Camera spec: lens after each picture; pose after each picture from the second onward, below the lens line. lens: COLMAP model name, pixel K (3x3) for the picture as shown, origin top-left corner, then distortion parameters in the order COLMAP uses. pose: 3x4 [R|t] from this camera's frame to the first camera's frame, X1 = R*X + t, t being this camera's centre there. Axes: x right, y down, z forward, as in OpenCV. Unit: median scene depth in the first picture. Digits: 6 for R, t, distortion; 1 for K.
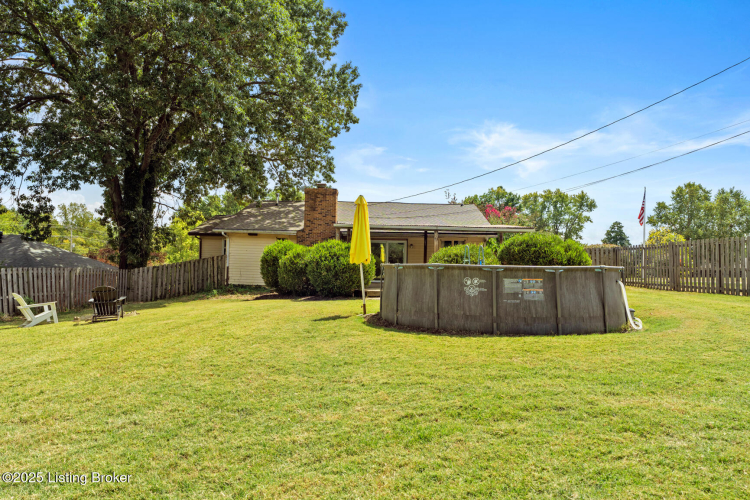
lens RADIAL K [[490.7, 0, 375.3], [0, 490.7, 251.0], [0, 0, 1]] dist [-0.003659, 0.001008]
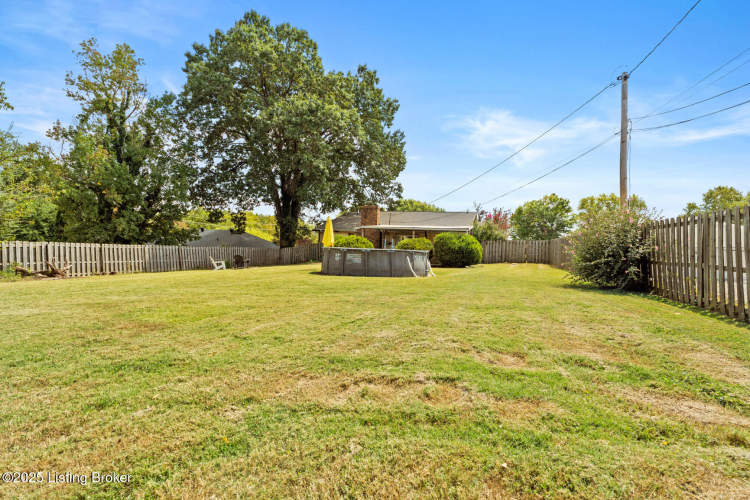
lens RADIAL K [[339.1, 0, 374.5], [0, 339.1, 248.1], [0, 0, 1]] dist [-0.004099, 0.000960]
pose [[0.951966, 0.018064, -0.305669, 0.228908], [-0.010013, 0.999561, 0.027885, -0.005788], [0.306039, -0.023485, 0.951729, -0.148767]]
